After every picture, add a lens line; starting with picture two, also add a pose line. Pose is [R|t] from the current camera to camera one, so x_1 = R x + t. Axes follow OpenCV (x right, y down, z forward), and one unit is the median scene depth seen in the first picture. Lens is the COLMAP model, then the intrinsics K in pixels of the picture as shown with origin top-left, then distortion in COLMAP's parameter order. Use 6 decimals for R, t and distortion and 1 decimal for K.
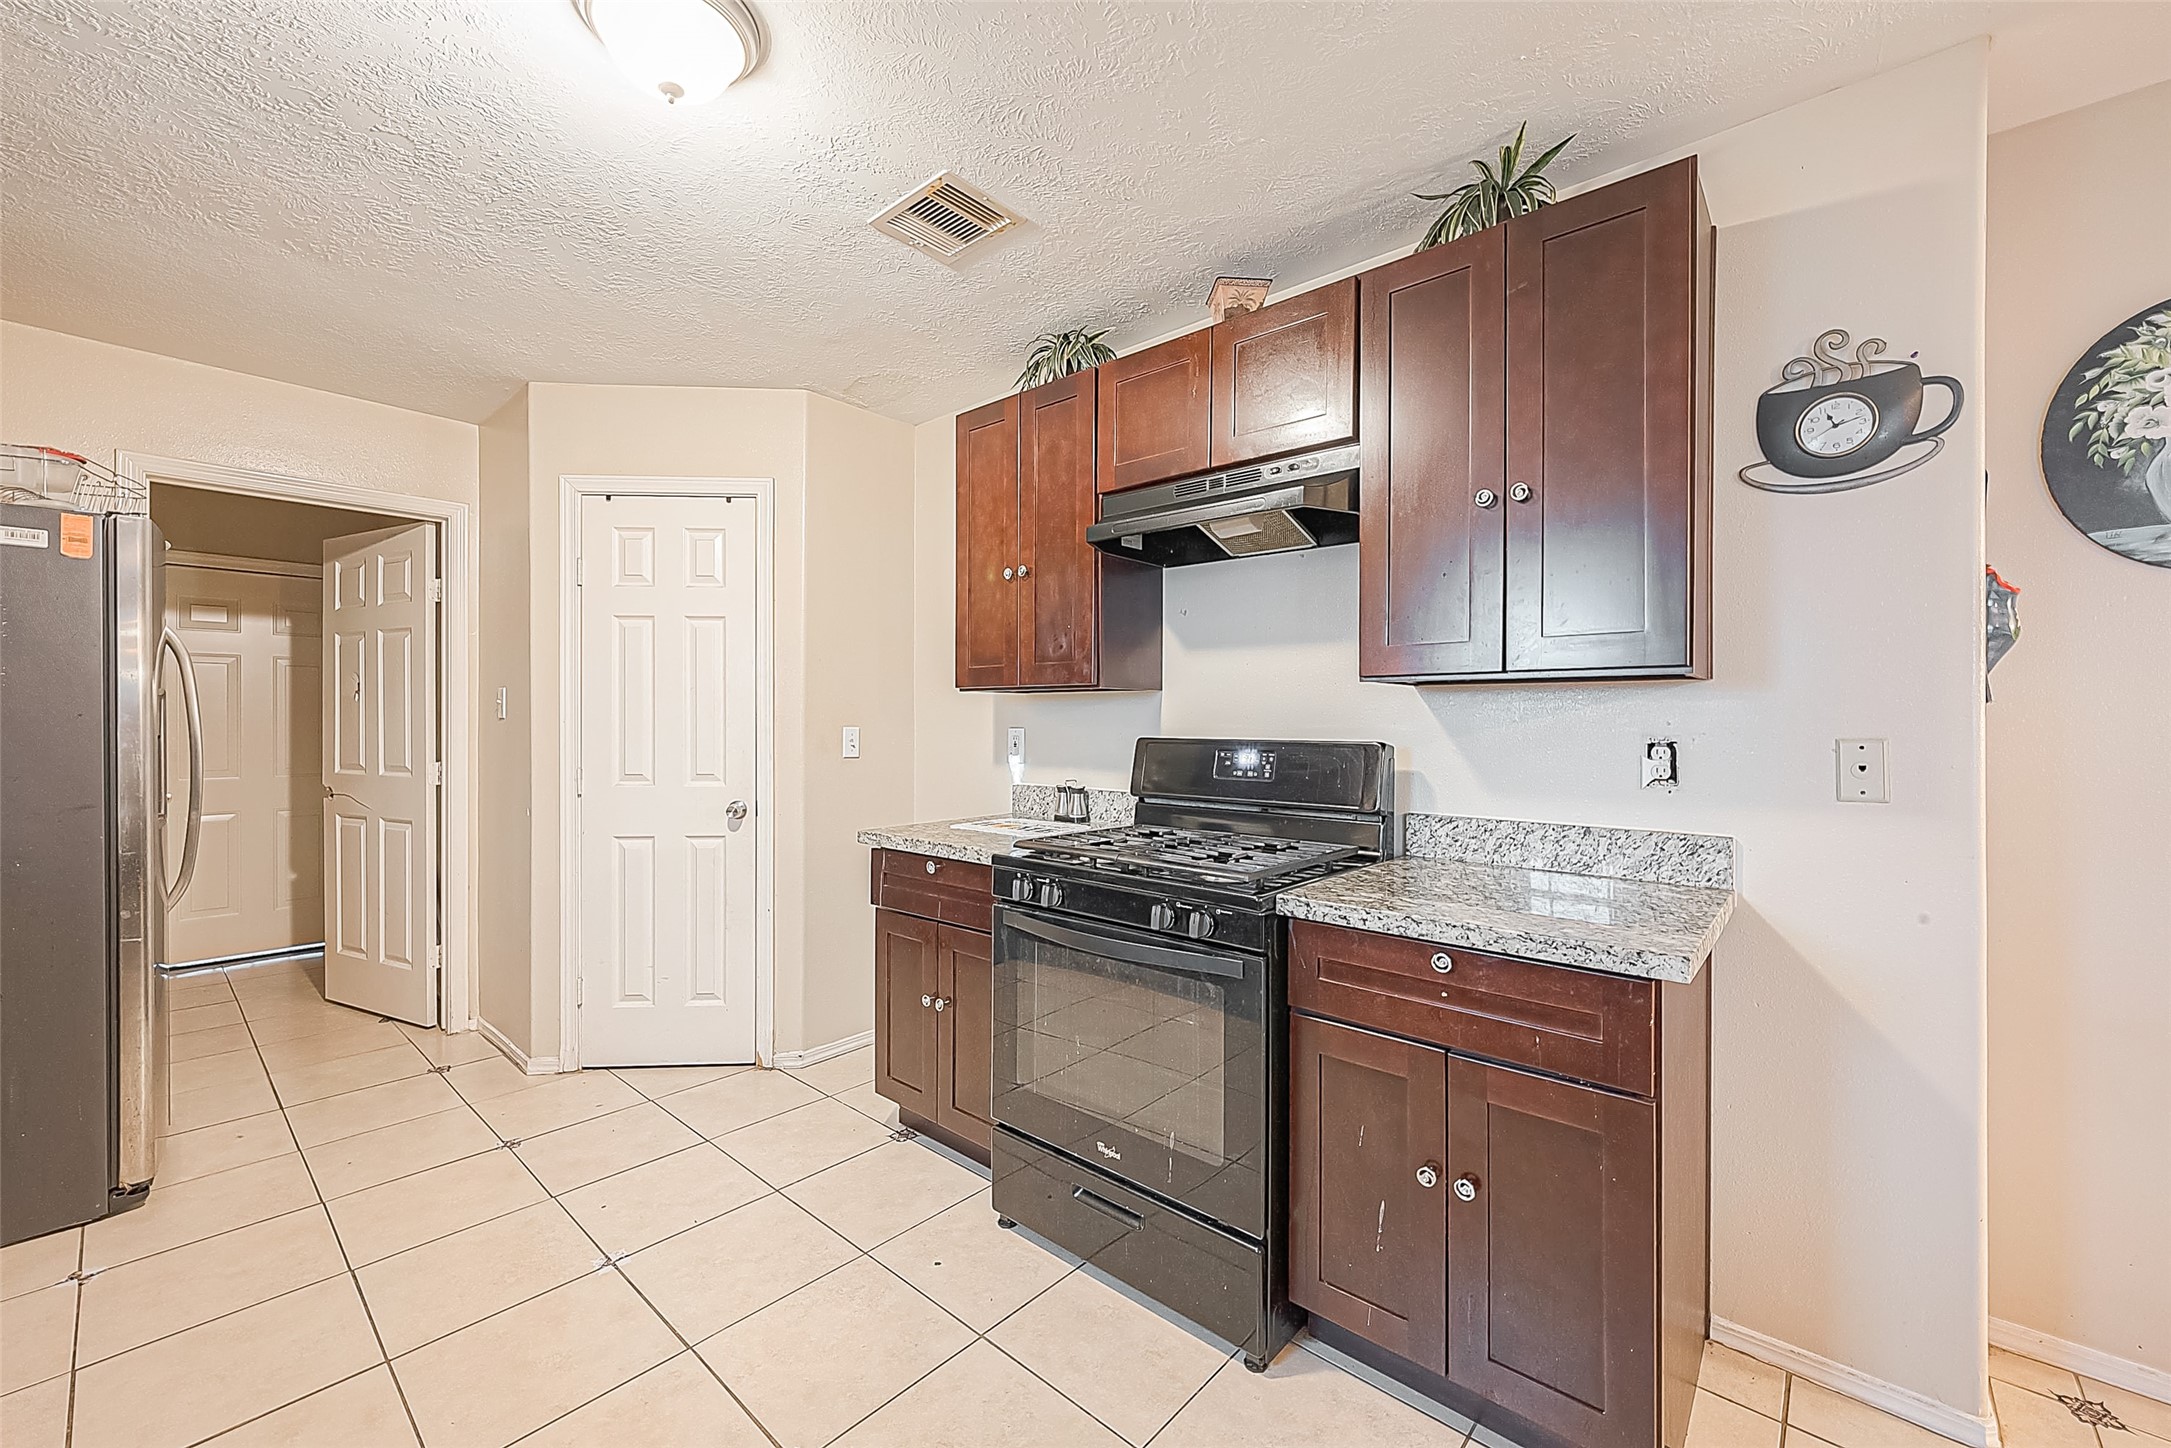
lens RADIAL K [[855.9, 0, 1085.6], [0, 855.9, 719.4], [0, 0, 1]] dist [-0.001151, 0.000059]
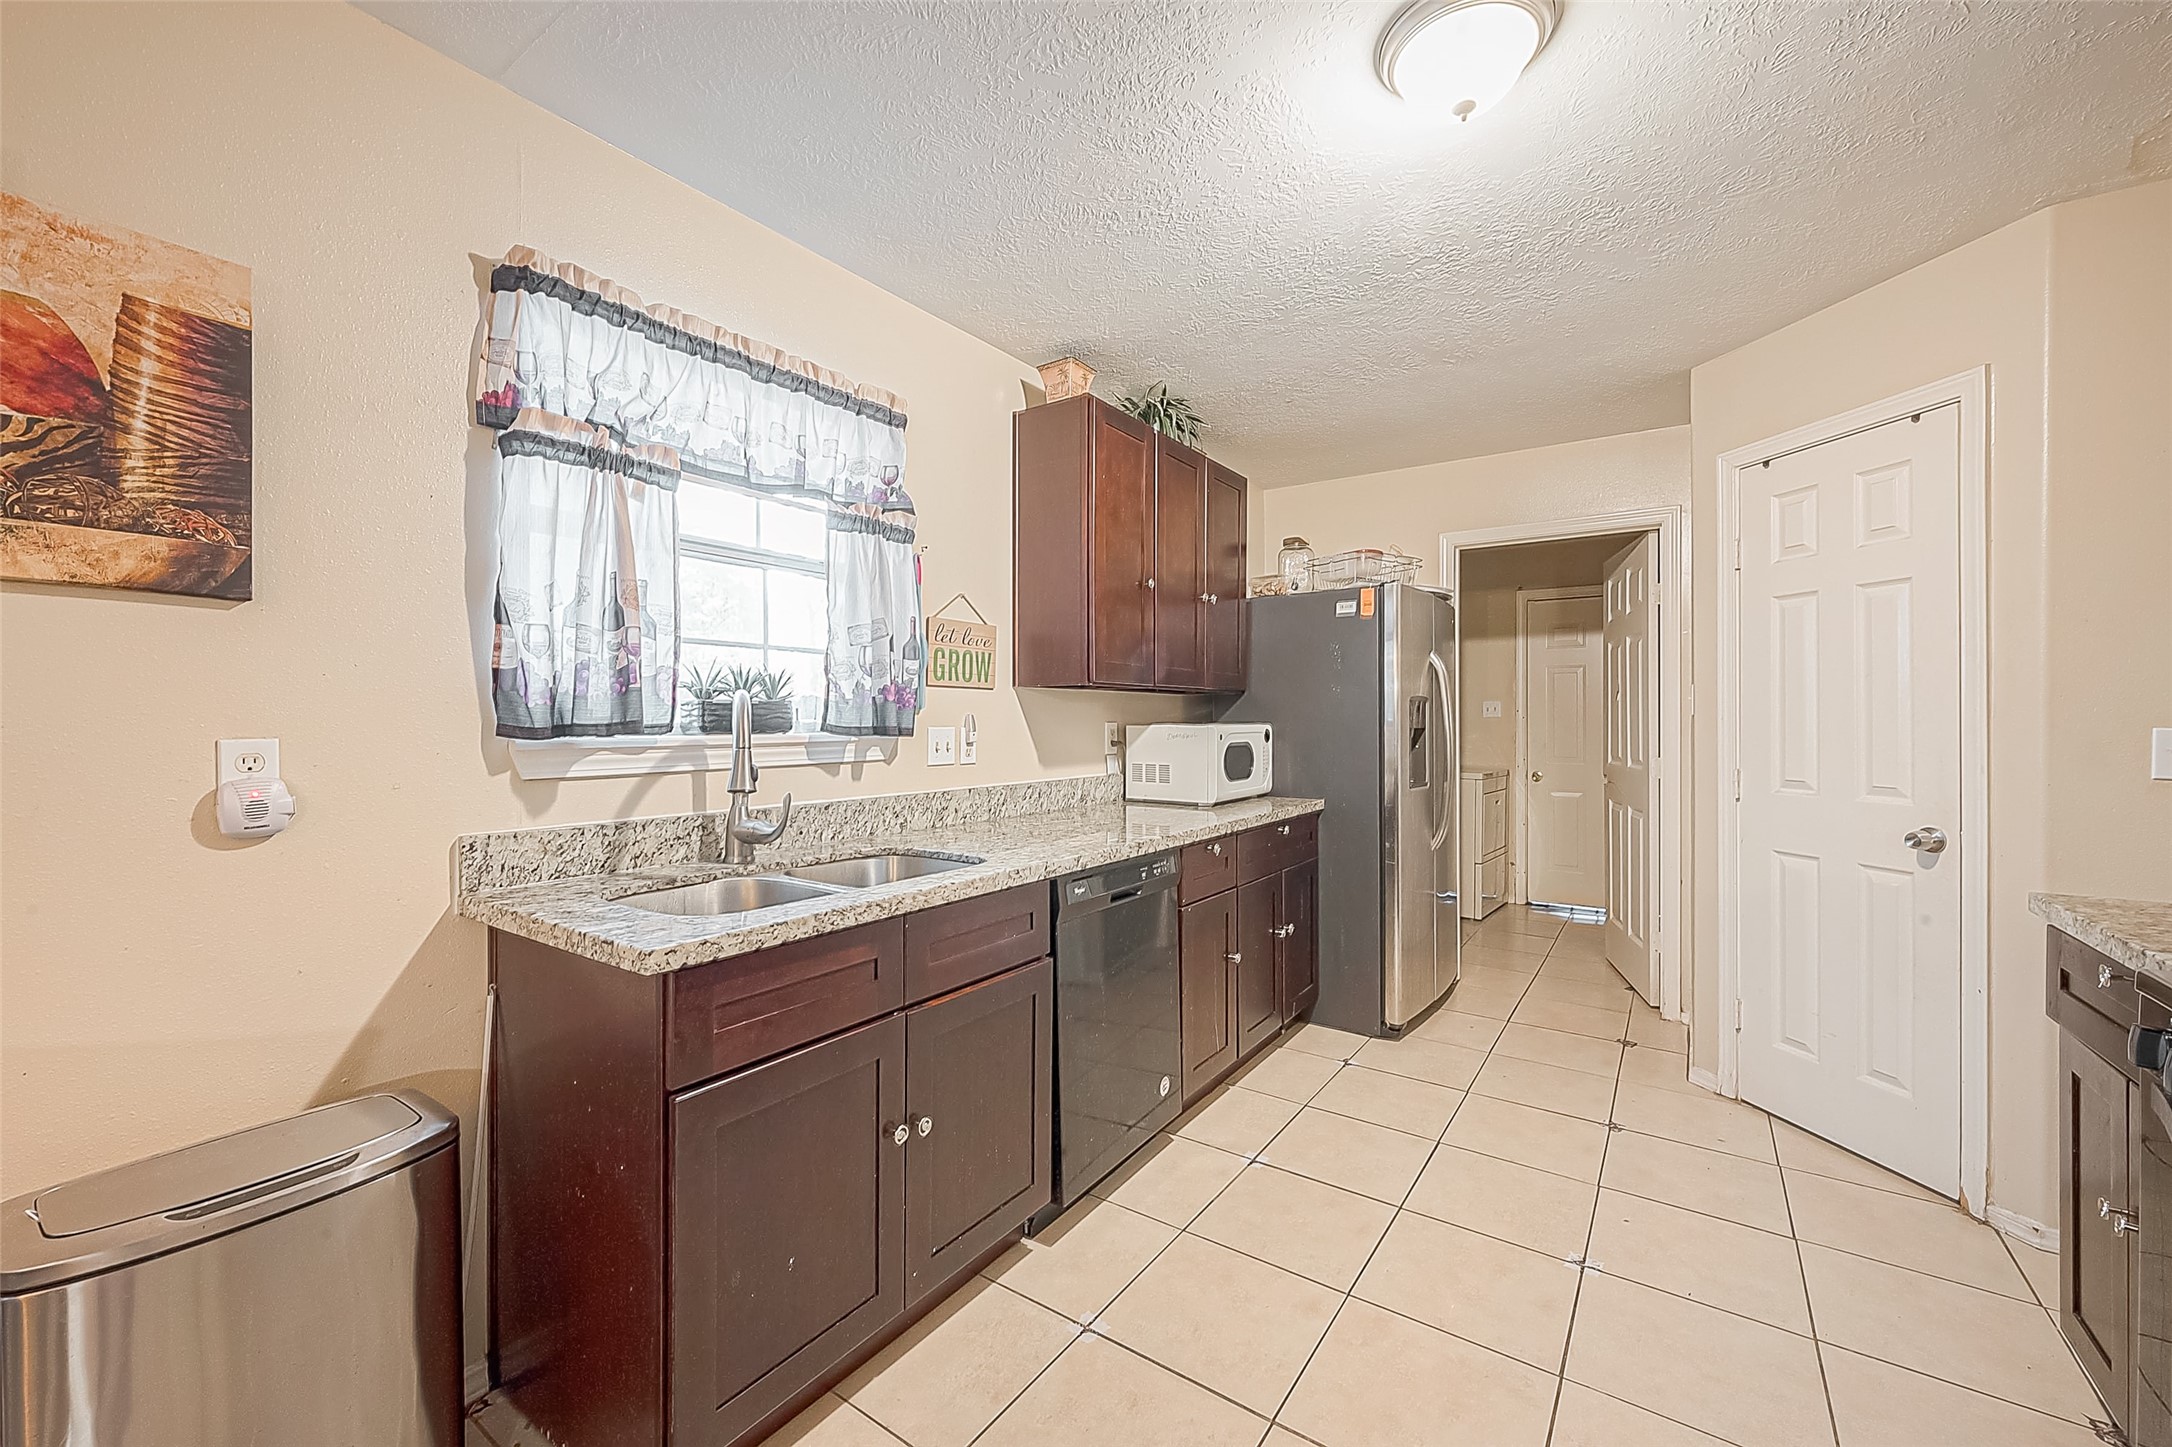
lens RADIAL K [[856.3, 0, 1086.1], [0, 856.3, 718.9], [0, 0, 1]] dist [-0.001151, 0.000059]
pose [[0.112777, -0.000089, -0.993620, 0.237405], [0.003866, 0.999992, 0.000349, -0.000579], [0.993613, -0.003880, 0.112777, 0.206336]]
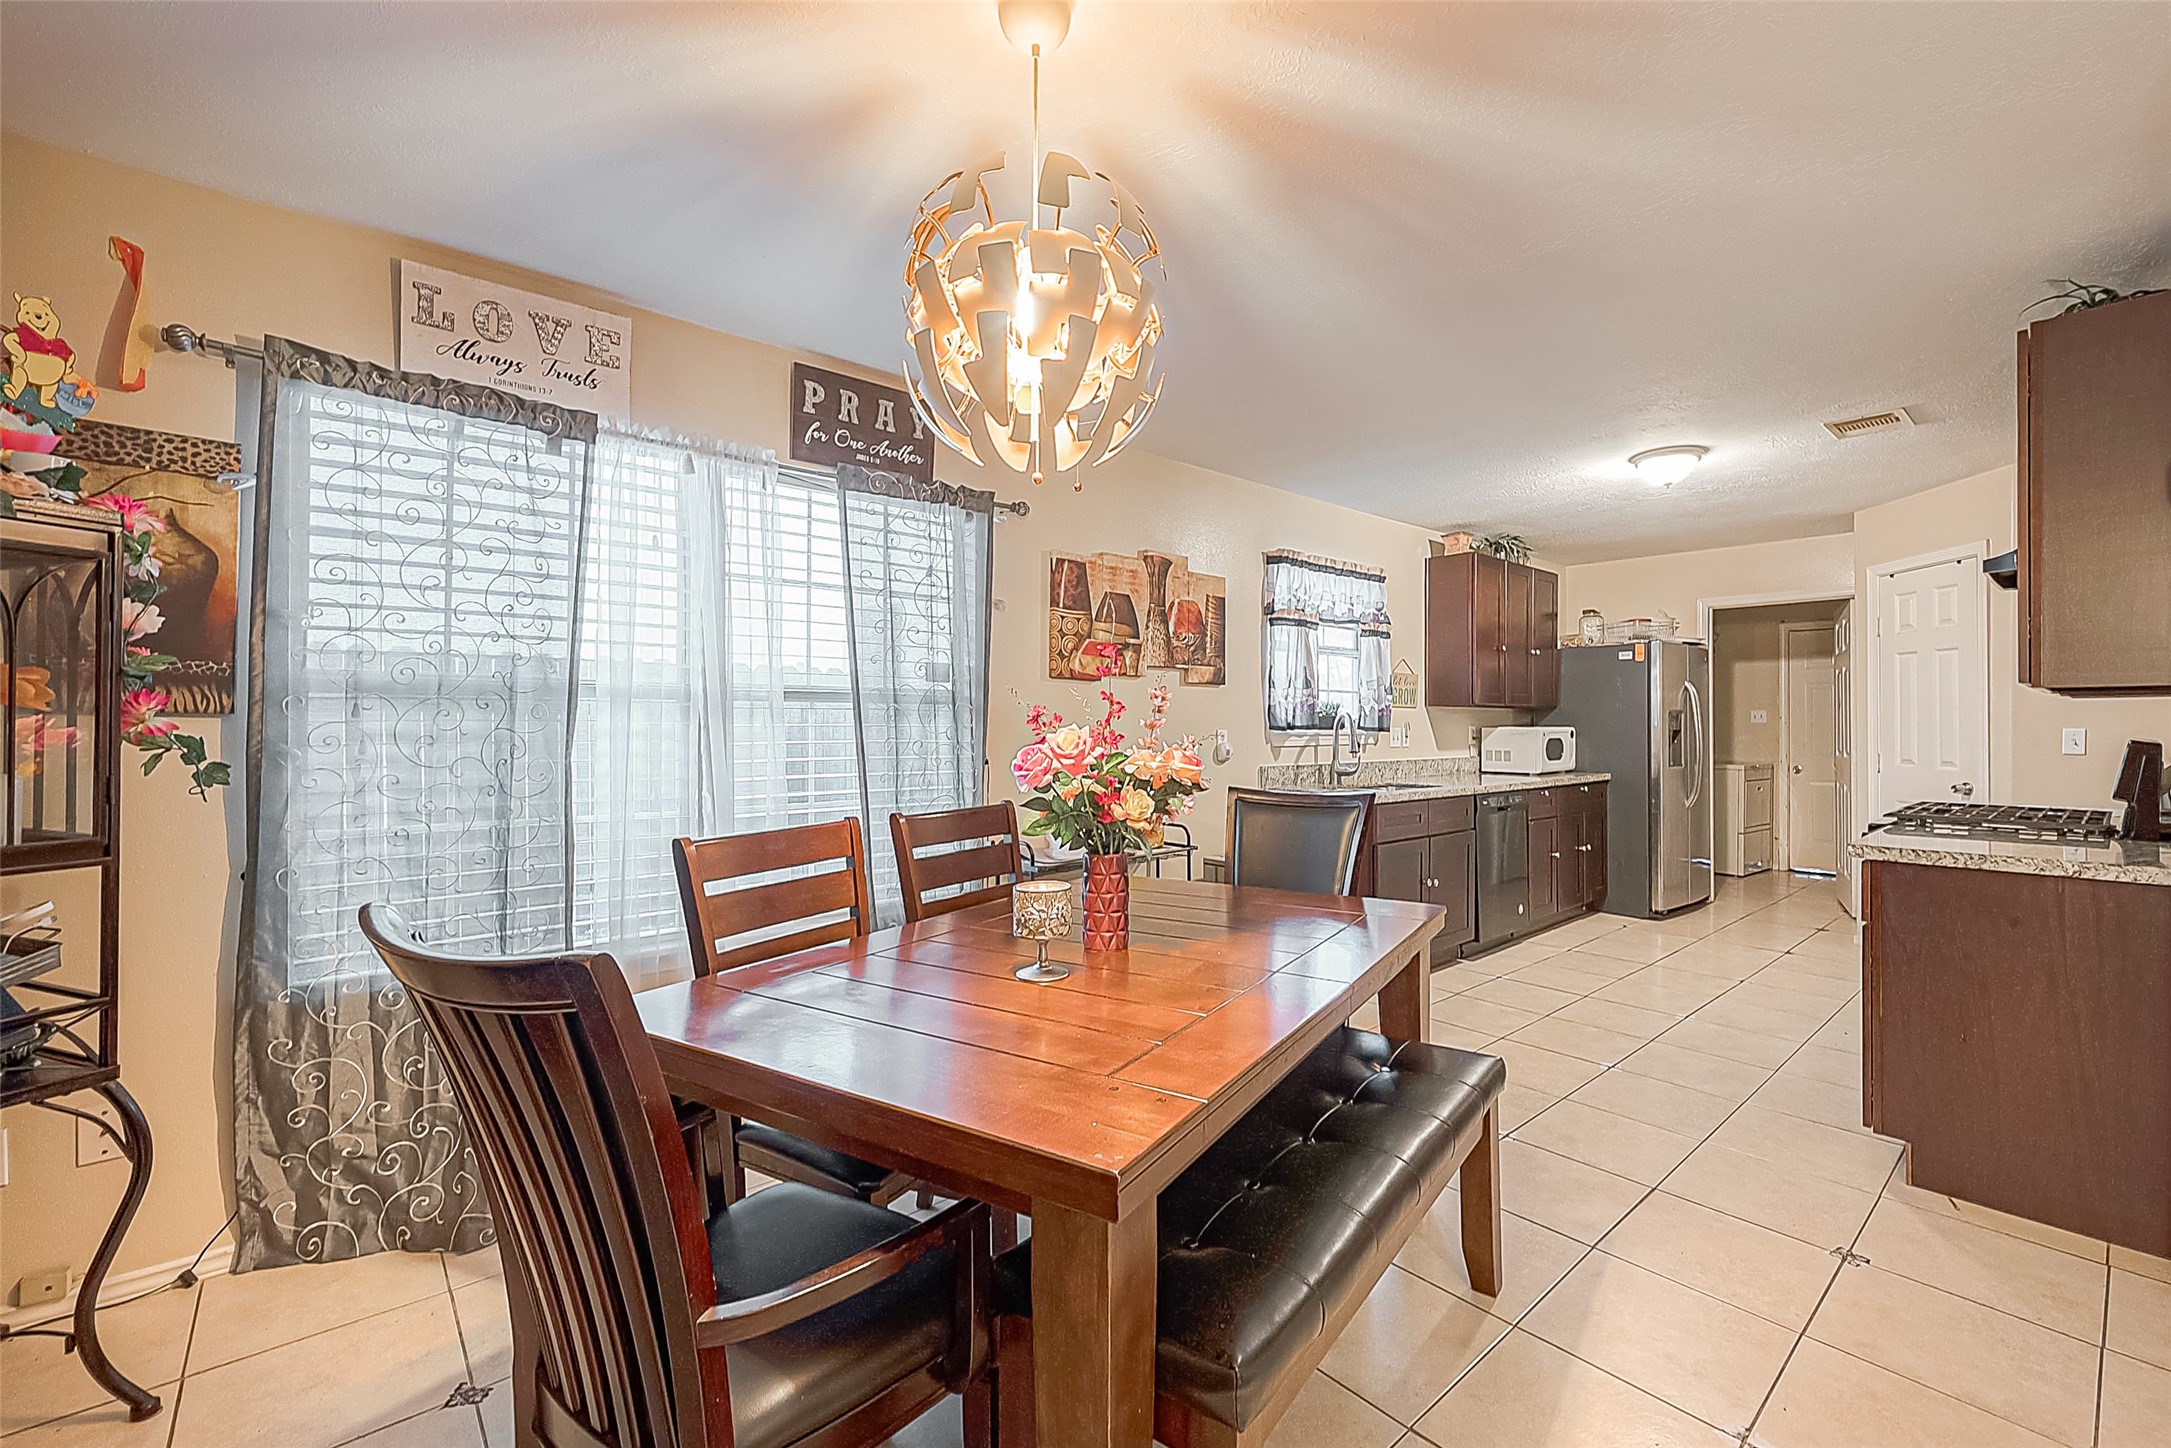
lens RADIAL K [[890.5, 0, 1122.4], [0, 890.5, 718.4], [0, 0, 1]] dist [0.000616, 0.000039]
pose [[-0.124454, -0.006317, -0.992205, 1.172072], [0.002748, 0.999974, -0.006711, -0.000482], [0.992222, -0.003562, -0.124433, -0.154151]]
